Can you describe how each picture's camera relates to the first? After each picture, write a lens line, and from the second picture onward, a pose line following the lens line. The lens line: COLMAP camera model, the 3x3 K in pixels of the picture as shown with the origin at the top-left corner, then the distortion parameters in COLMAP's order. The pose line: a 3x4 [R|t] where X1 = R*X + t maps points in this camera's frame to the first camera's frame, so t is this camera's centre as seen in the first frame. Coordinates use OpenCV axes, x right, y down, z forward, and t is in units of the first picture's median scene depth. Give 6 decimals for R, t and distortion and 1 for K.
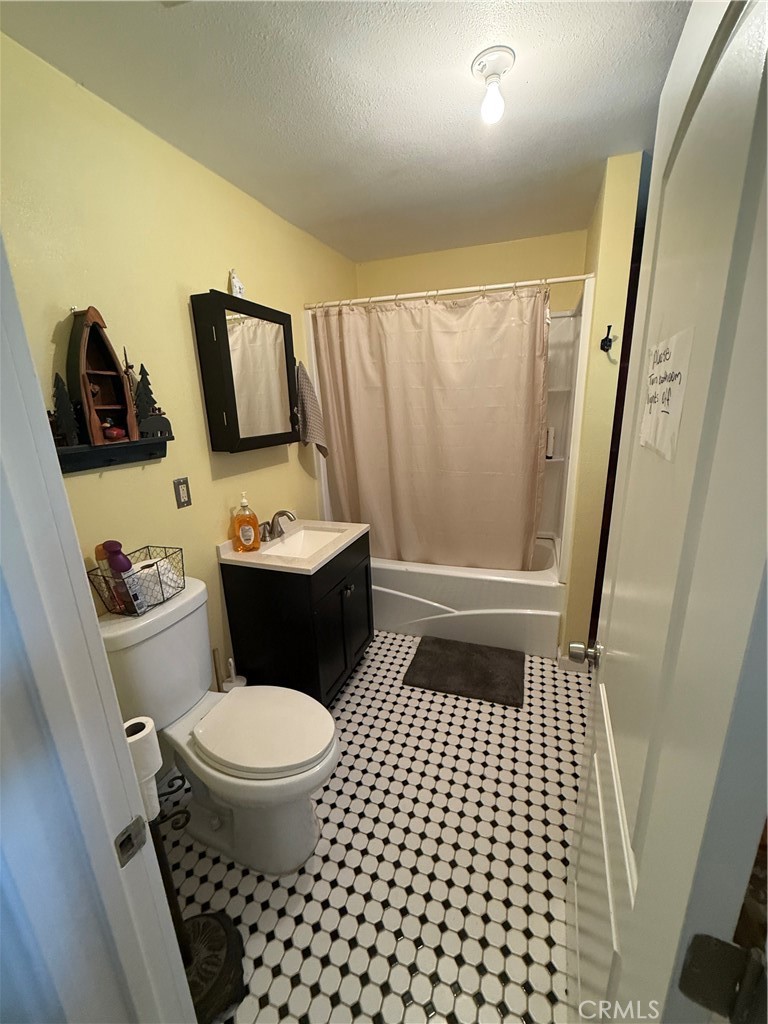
lens RADIAL K [[413.7, 0, 384.8], [0, 413.7, 514.1], [0, 0, 1]] dist [-0.001485, 0.000188]
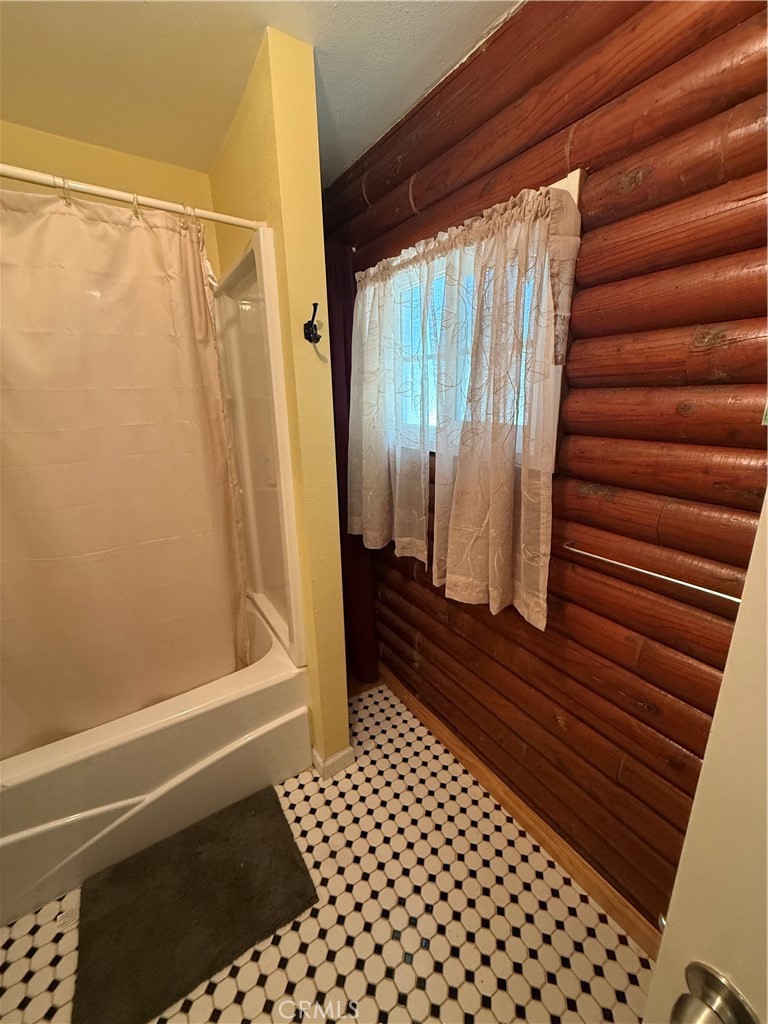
lens RADIAL K [[413.7, 0, 391.8], [0, 413.7, 511.8], [0, 0, 1]] dist [-0.001485, 0.000188]
pose [[0.615035, -0.190403, 0.765166, 0.032347], [0.208948, 0.975071, 0.074684, -0.125295], [-0.760311, 0.113947, 0.639487, 0.431777]]
